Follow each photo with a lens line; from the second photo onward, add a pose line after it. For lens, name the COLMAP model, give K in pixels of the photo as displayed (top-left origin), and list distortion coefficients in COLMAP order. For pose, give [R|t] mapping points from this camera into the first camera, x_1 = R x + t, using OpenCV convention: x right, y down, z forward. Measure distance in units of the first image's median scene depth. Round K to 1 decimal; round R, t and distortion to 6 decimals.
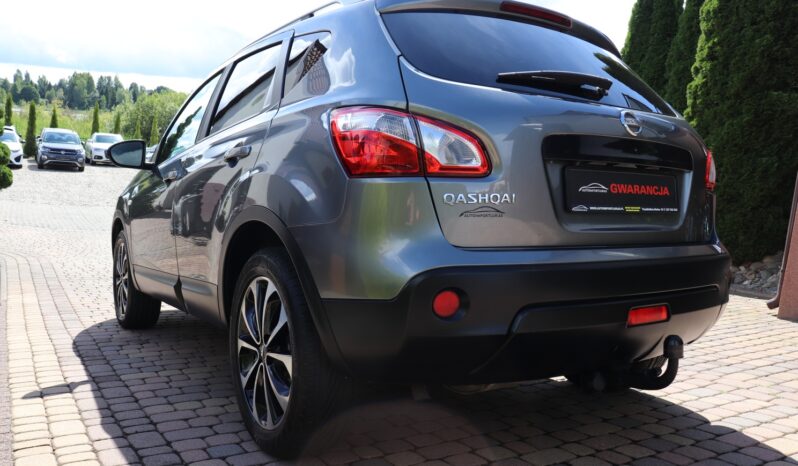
lens RADIAL K [[660.2, 0, 393.0], [0, 660.2, 225.7], [0, 0, 1]] dist [-0.172678, 0.149565]
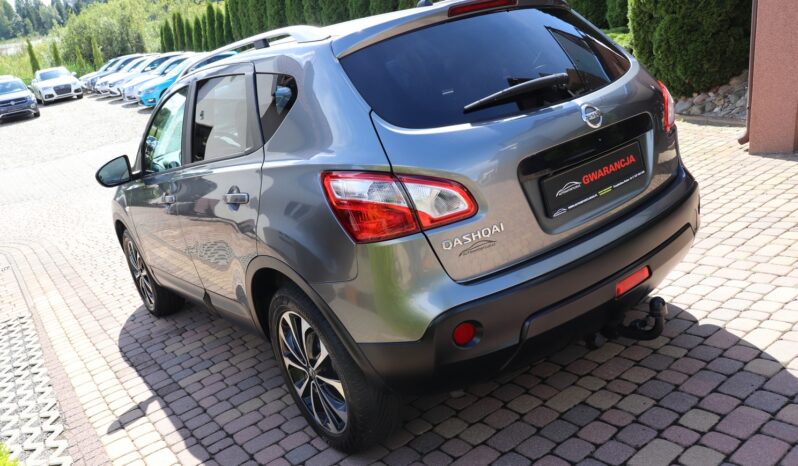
lens RADIAL K [[660.2, 0, 392.2], [0, 660.2, 227.6], [0, 0, 1]] dist [-0.172678, 0.149565]
pose [[0.971903, -0.235368, -0.002547, 0.002204], [0.229625, 0.945698, 0.230062, -0.250933], [-0.051741, -0.224182, 0.973173, -0.066305]]
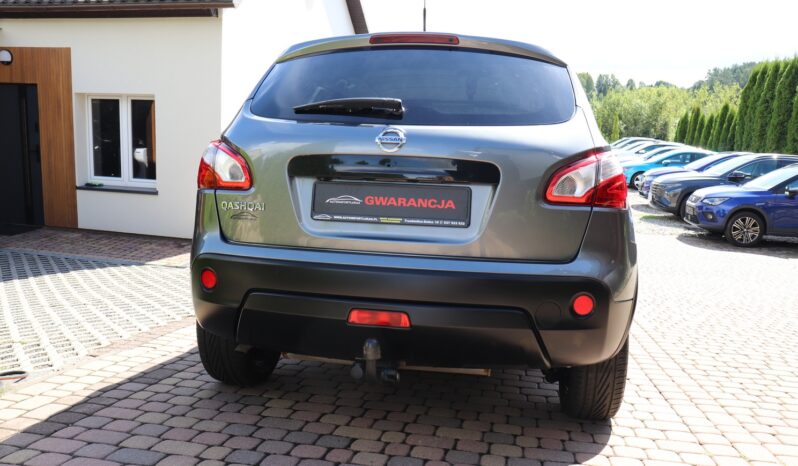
lens RADIAL K [[660.2, 0, 392.5], [0, 660.2, 227.9], [0, 0, 1]] dist [-0.172678, 0.149565]
pose [[0.741557, 0.055997, -0.668549, 0.907490], [-0.049284, 0.998365, 0.028956, -0.036629], [0.669078, 0.011476, 0.743104, 0.150504]]
